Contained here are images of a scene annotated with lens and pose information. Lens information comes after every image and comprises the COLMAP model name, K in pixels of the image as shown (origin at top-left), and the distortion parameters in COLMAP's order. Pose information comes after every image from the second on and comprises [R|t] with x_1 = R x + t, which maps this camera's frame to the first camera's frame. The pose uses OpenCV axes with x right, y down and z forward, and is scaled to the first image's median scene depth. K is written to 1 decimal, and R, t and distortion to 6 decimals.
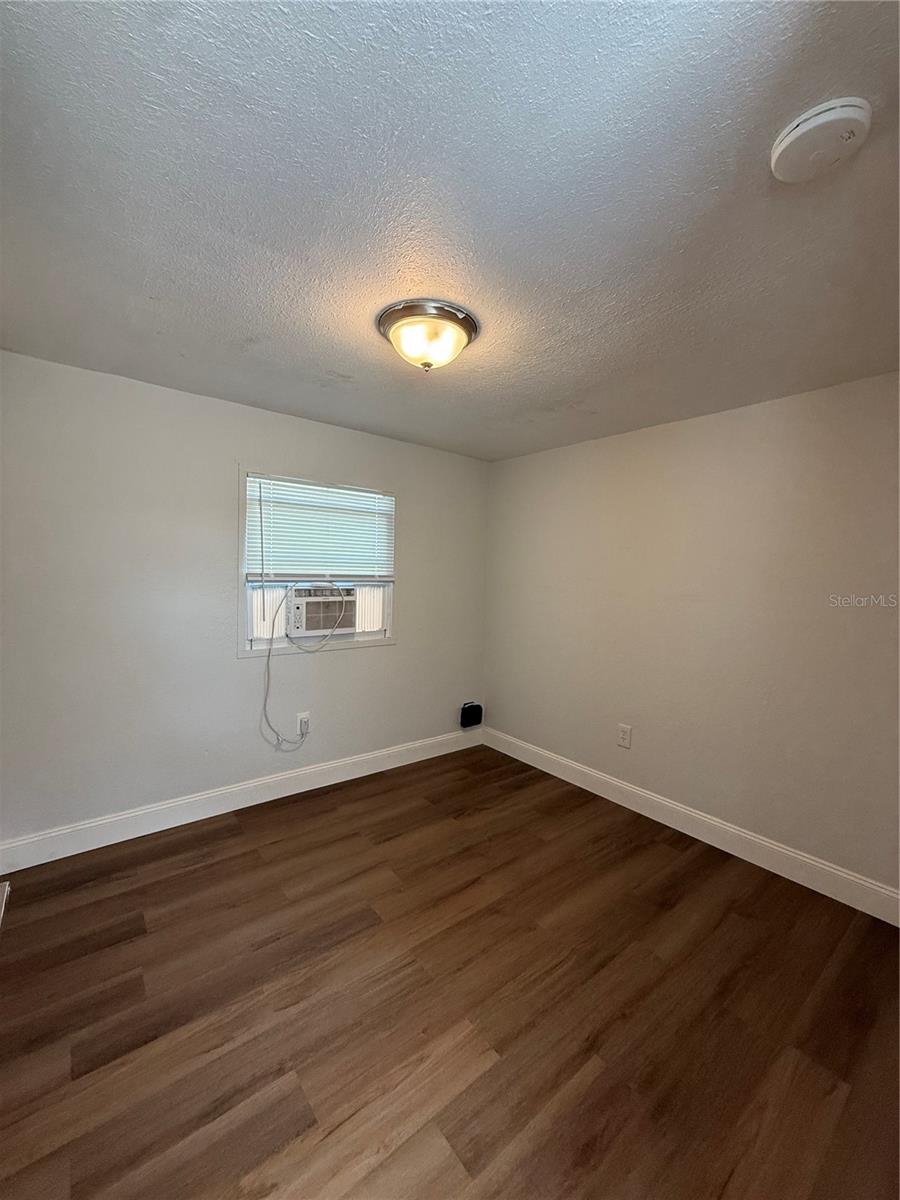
lens RADIAL K [[477.1, 0, 450.0], [0, 477.1, 600.0], [0, 0, 1]] dist [-0.000838, -0.000164]
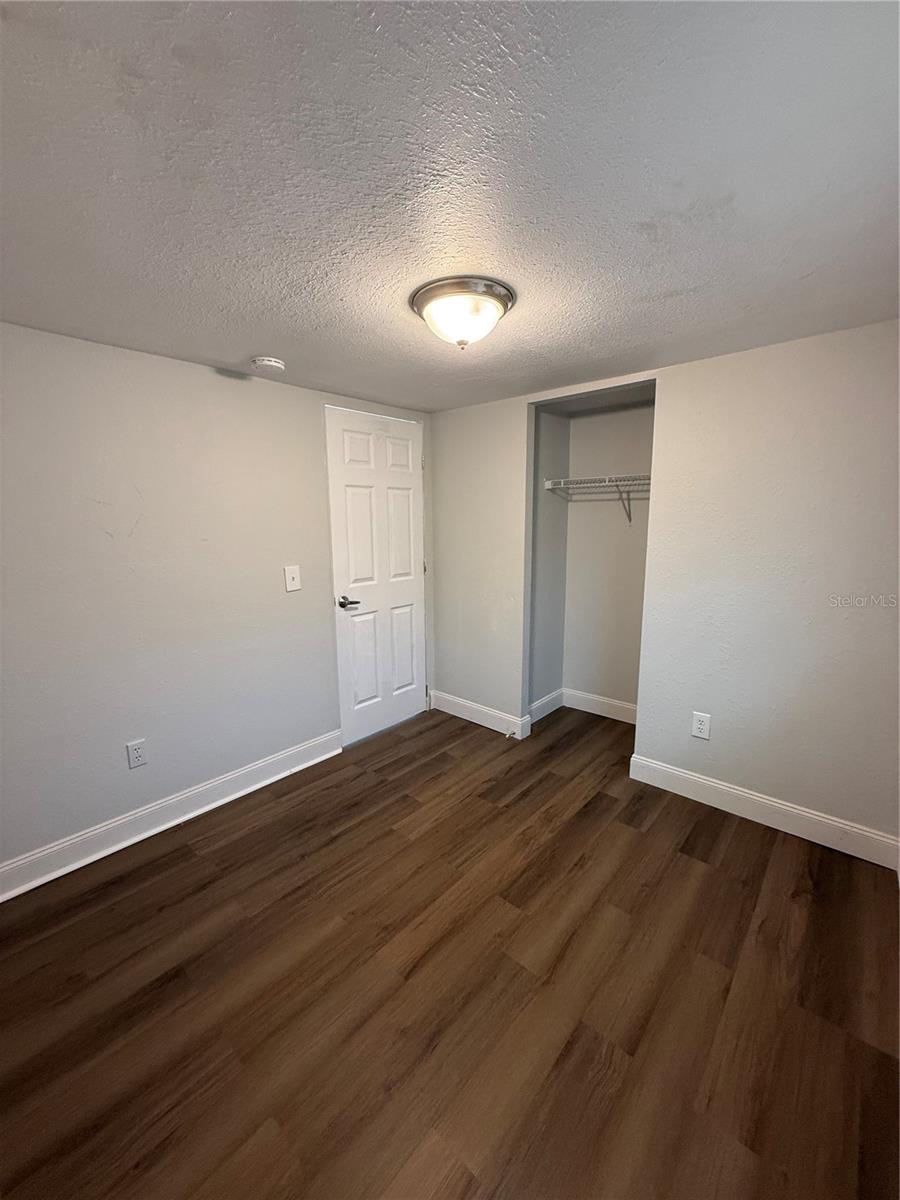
lens RADIAL K [[477.1, 0, 450.0], [0, 477.1, 600.0], [0, 0, 1]] dist [-0.000838, -0.000164]
pose [[-0.984480, 0.017457, -0.174626, 0.133493], [-0.026302, 0.969124, 0.245166, -0.194158], [0.173514, 0.245954, -0.953624, 1.829554]]
